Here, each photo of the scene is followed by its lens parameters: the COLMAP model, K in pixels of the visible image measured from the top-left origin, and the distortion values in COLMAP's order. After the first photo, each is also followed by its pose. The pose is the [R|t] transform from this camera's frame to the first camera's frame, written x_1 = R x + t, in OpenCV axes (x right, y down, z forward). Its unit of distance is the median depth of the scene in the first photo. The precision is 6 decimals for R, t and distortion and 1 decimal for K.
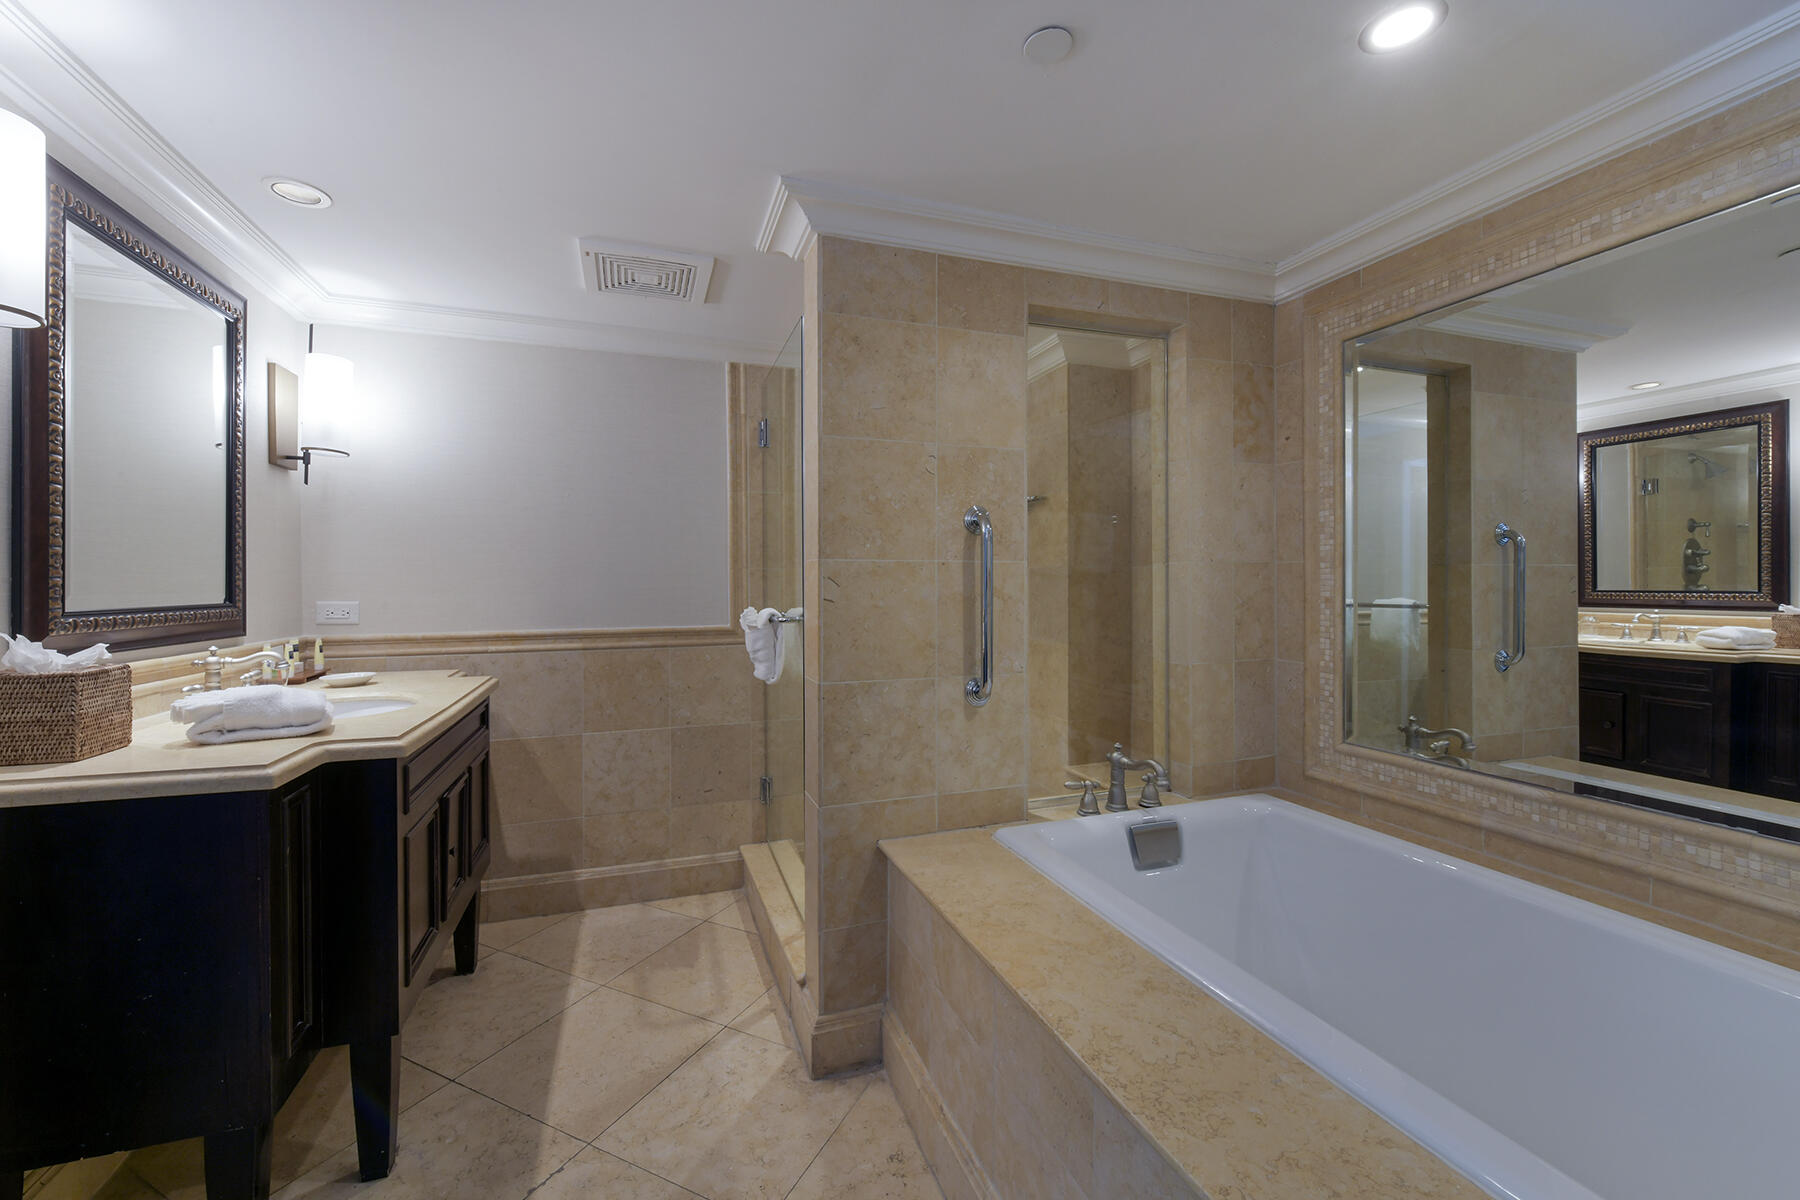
lens RADIAL K [[739.1, 0, 895.9], [0, 739.1, 592.2], [0, 0, 1]] dist [0.001153, 0.000031]
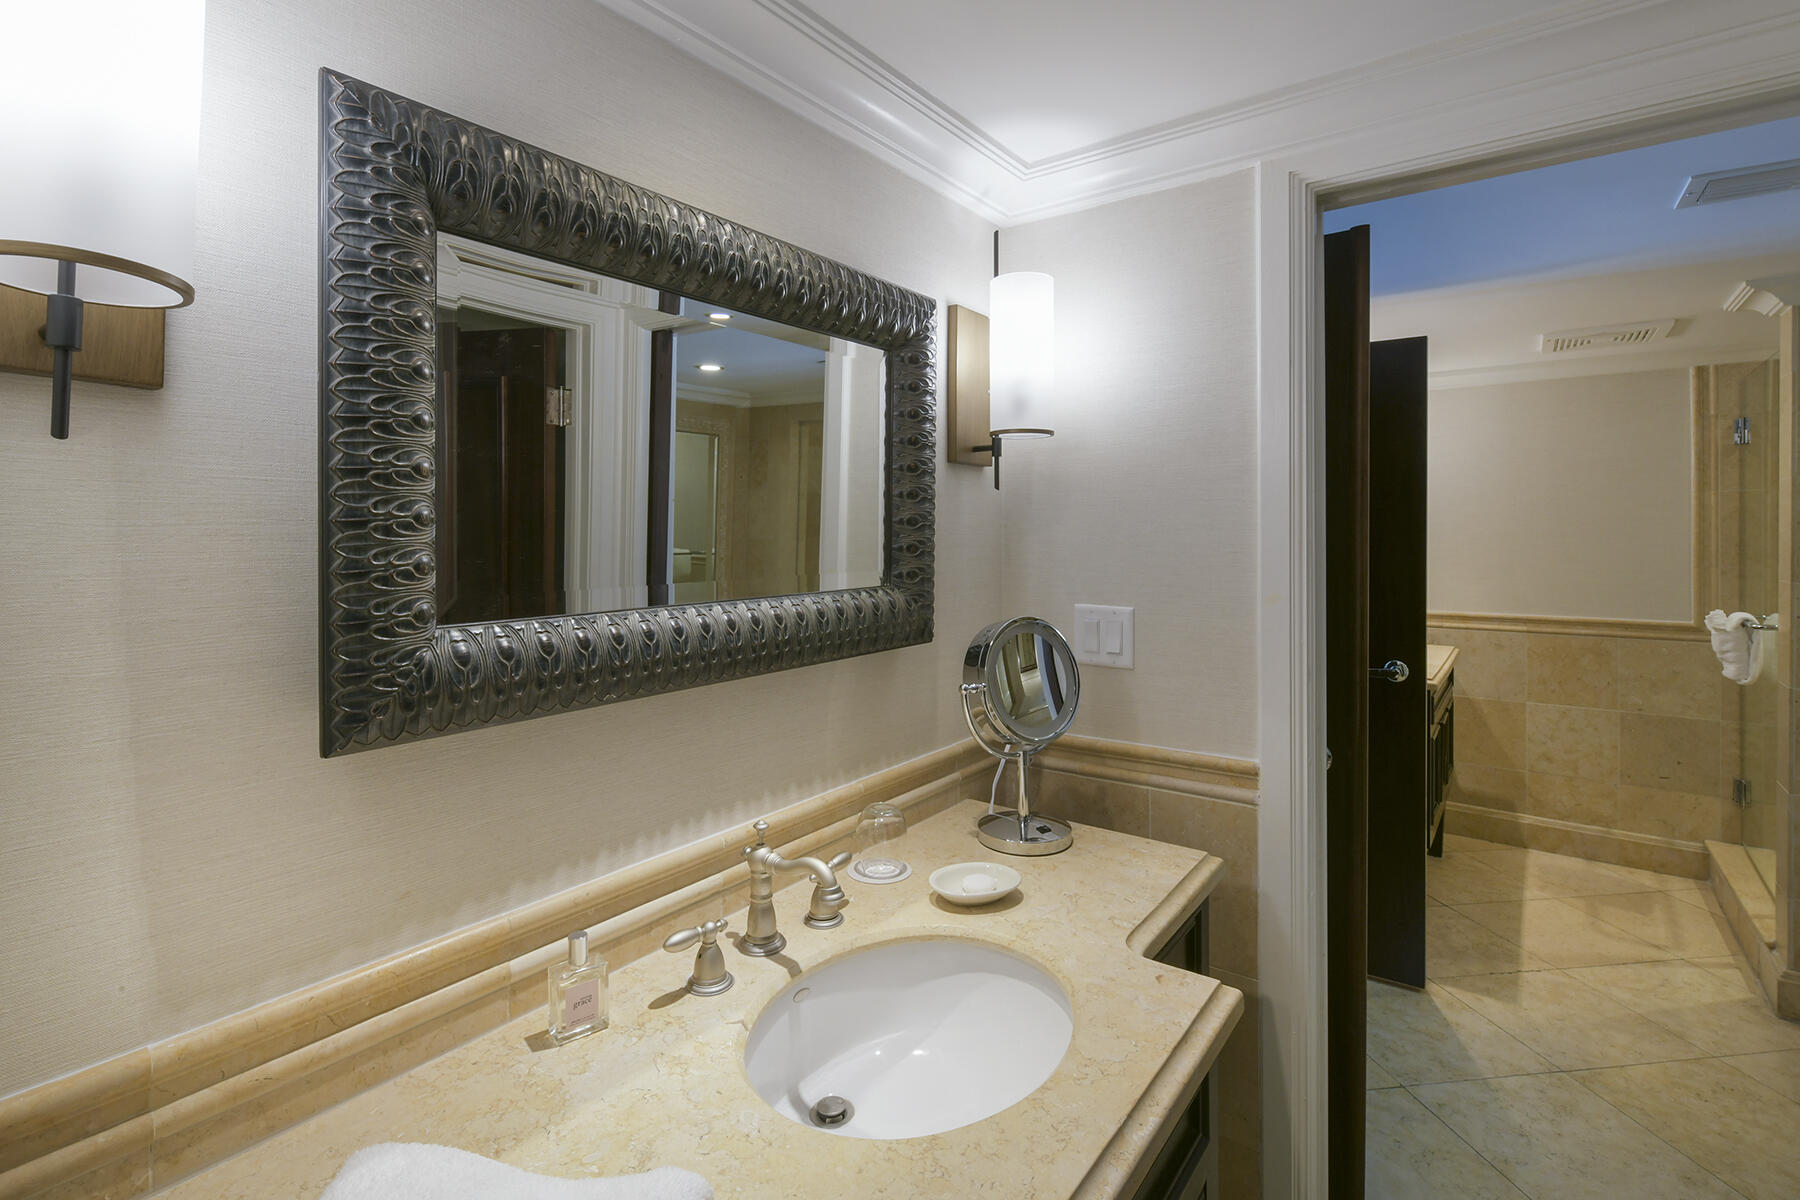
lens RADIAL K [[832.1, 0, 894.9], [0, 832.1, 533.9], [0, 0, 1]] dist [0.002901, -0.000429]
pose [[0.545173, 0.004127, -0.838313, 0.152646], [-0.009892, 0.999950, -0.001510, -0.070671], [0.838265, 0.009115, 0.545187, -0.607315]]
